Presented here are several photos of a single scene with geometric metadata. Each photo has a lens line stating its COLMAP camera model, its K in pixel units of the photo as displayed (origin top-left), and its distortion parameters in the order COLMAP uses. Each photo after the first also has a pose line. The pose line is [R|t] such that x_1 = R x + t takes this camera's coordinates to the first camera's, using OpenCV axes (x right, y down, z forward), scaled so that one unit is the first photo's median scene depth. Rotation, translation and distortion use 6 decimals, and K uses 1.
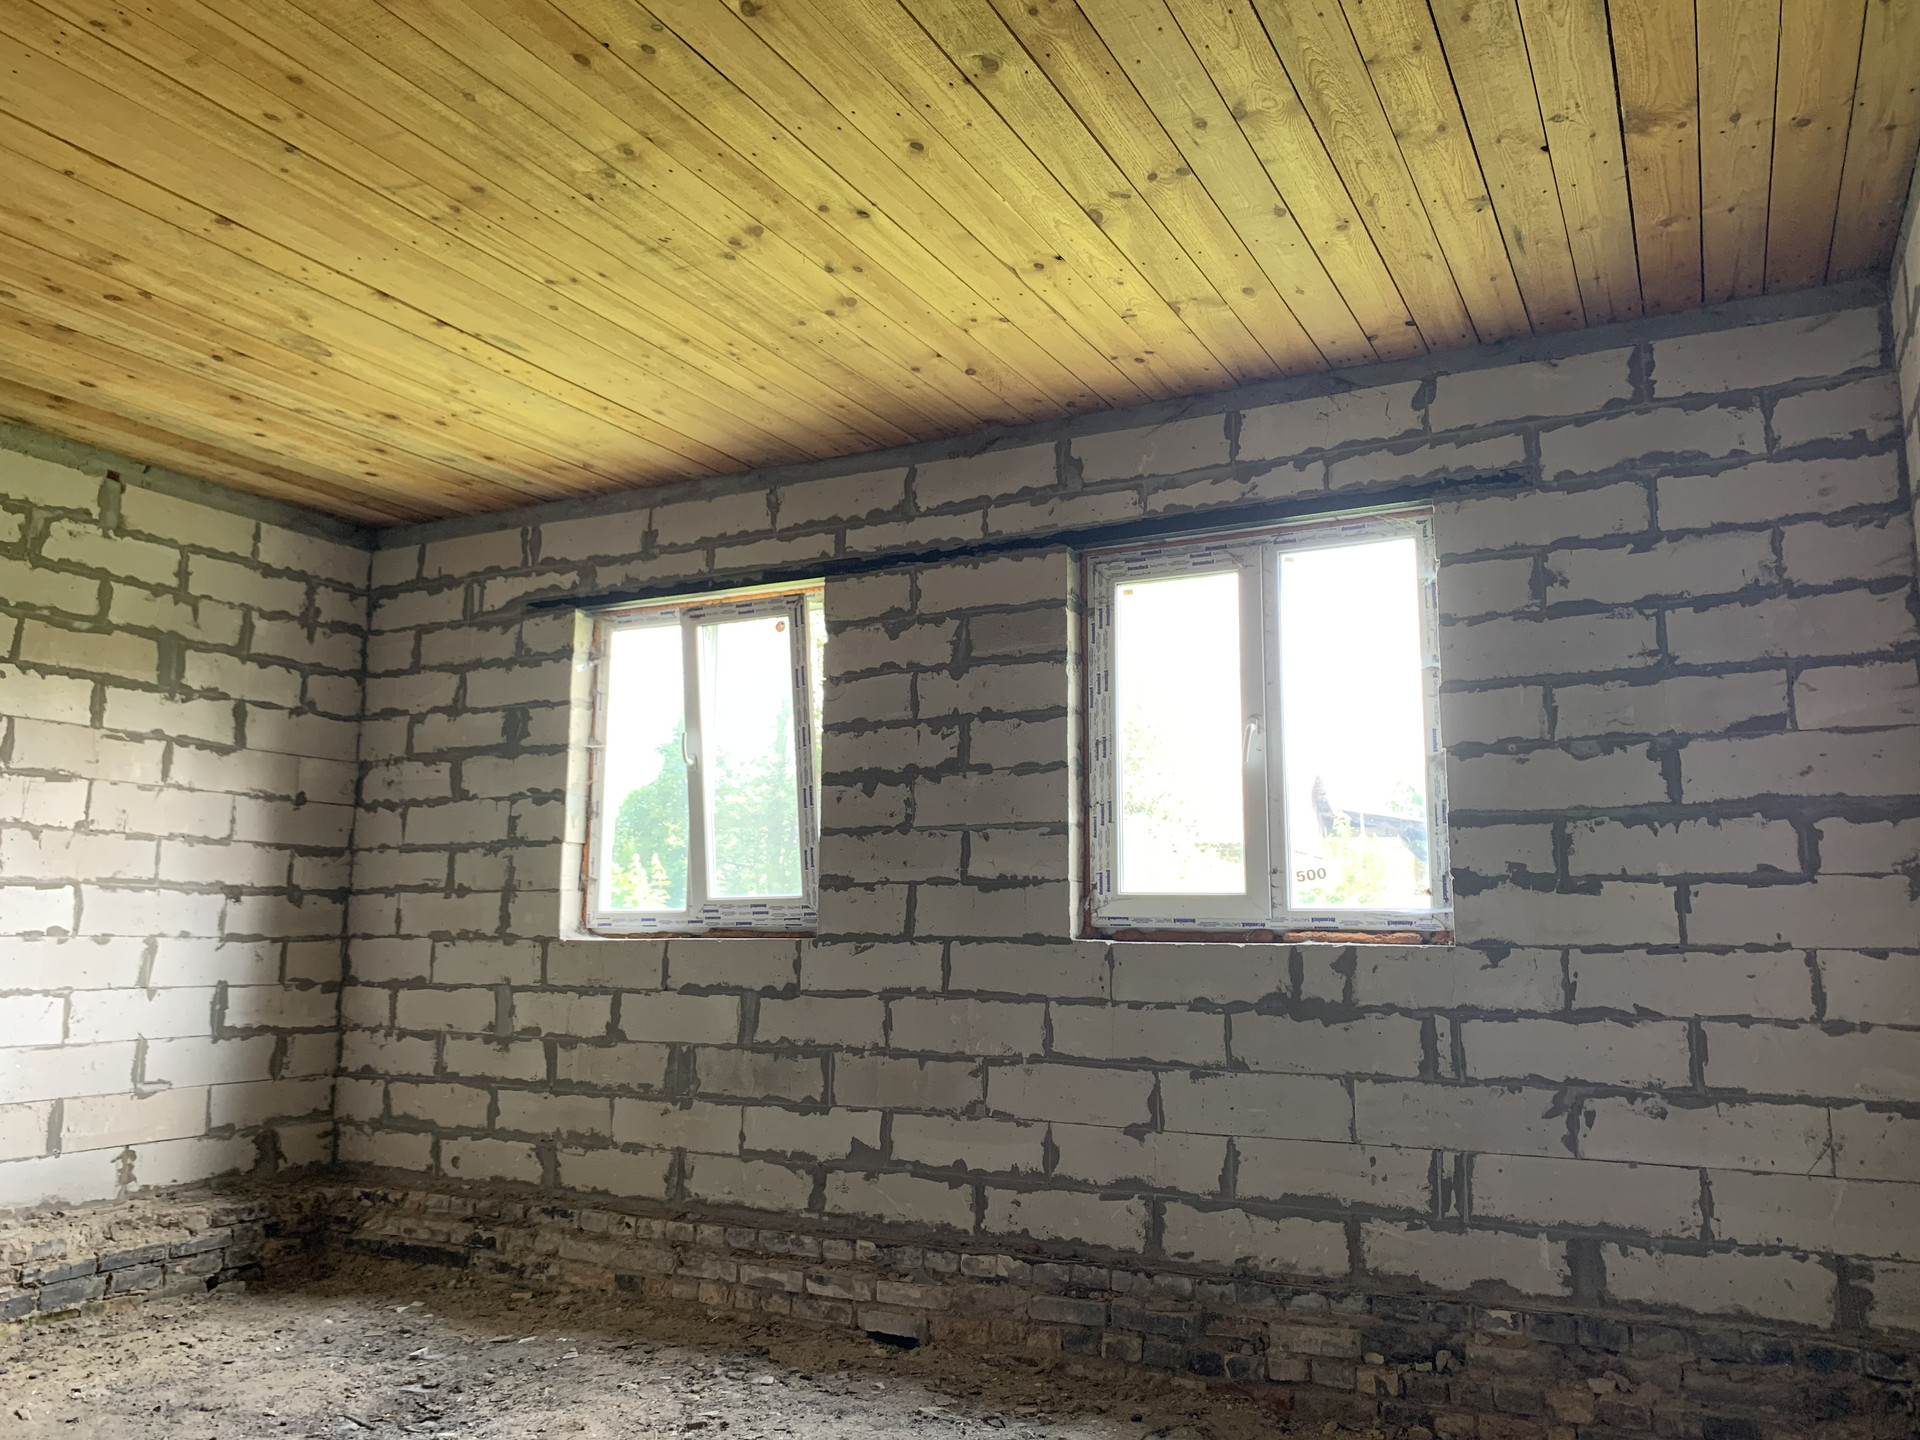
lens RADIAL K [[1444.6, 0, 965.1], [0, 1444.6, 710.1], [0, 0, 1]] dist [0.000251, -0.030401]
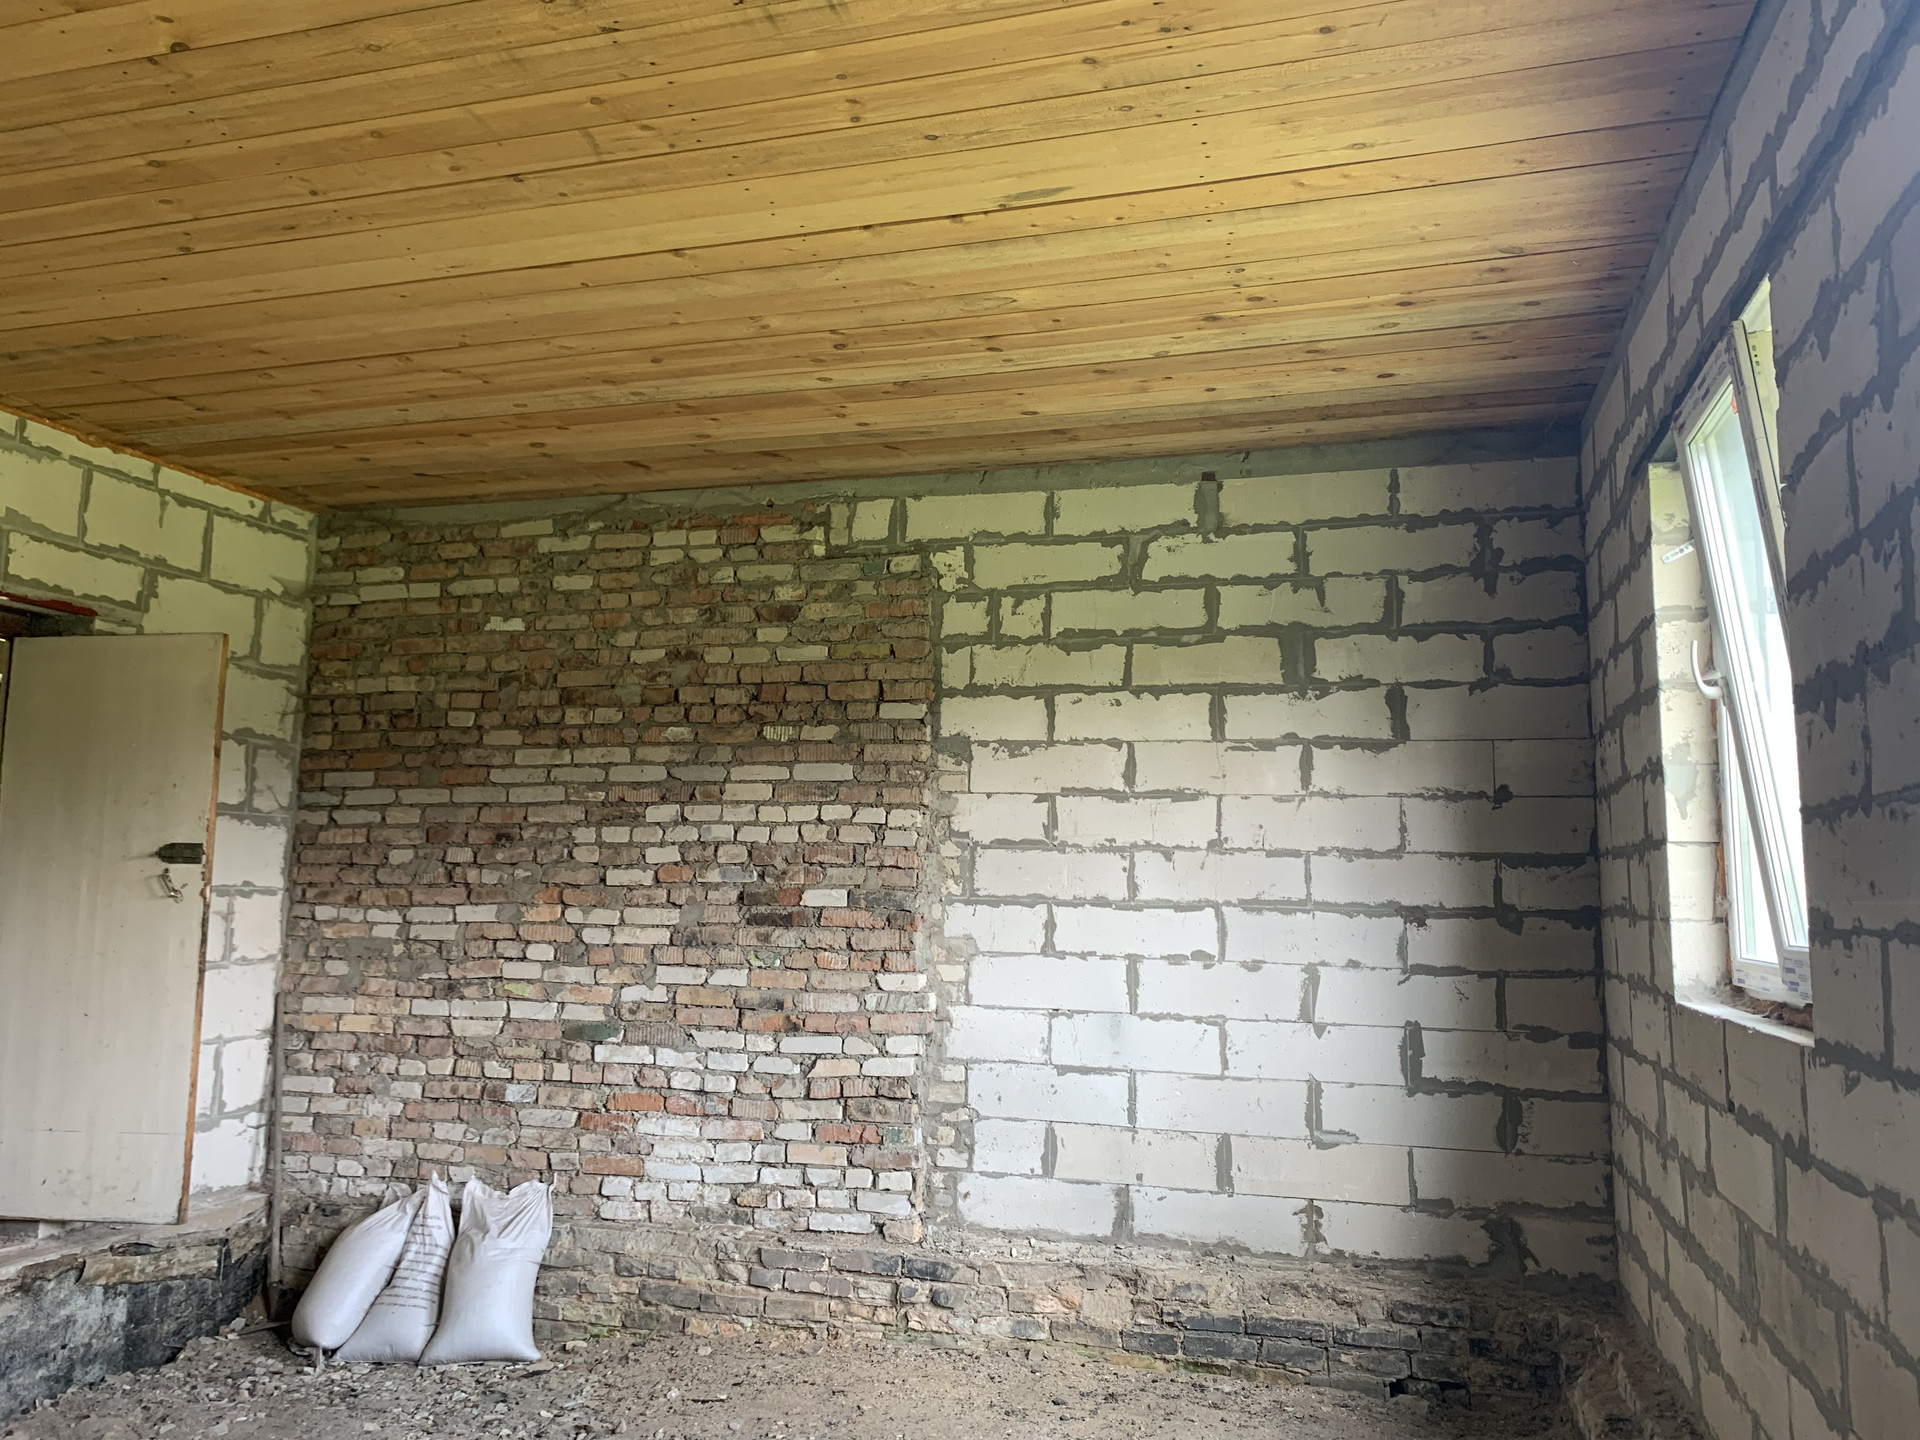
lens RADIAL K [[1444.6, 0, 922.5], [0, 1444.6, 689.9], [0, 0, 1]] dist [0.000251, -0.030401]
pose [[0.166512, -0.132686, -0.977071, 0.284330], [0.132236, 0.984959, -0.111221, 0.056058], [0.977132, -0.110685, 0.181553, 0.607864]]
